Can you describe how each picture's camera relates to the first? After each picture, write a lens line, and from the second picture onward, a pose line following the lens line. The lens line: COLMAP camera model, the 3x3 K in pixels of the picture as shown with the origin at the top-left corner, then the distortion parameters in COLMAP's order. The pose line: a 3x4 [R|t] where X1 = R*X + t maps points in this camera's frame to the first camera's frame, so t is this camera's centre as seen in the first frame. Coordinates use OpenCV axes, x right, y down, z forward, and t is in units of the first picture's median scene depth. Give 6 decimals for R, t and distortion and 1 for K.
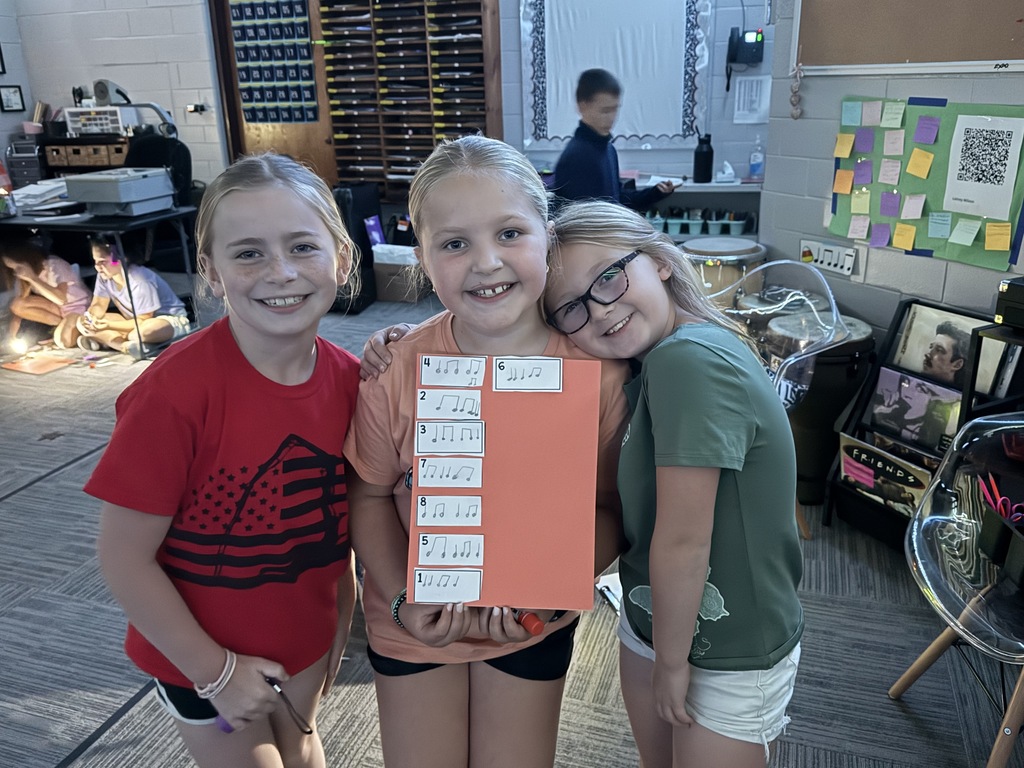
lens RADIAL K [[875.5, 0, 512.0], [0, 875.5, 384.0], [0, 0, 1]] dist [0.043500, -0.007141]
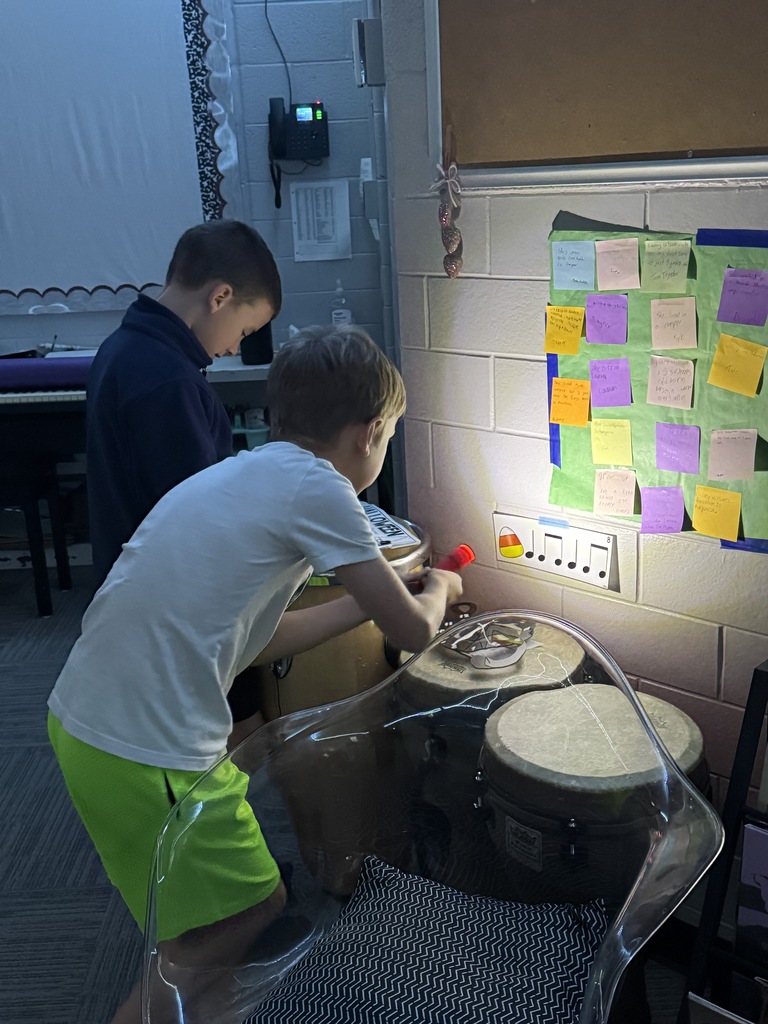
lens RADIAL K [[1208.4, 0, 384.0], [0, 1208.4, 512.0], [0, 0, 1]] dist [0.451273, -1.341332]
pose [[0.944636, -0.114360, 0.307546, 0.036362], [0.135676, 0.989552, -0.048771, -0.085549], [-0.298755, 0.087797, 0.950283, 0.224417]]
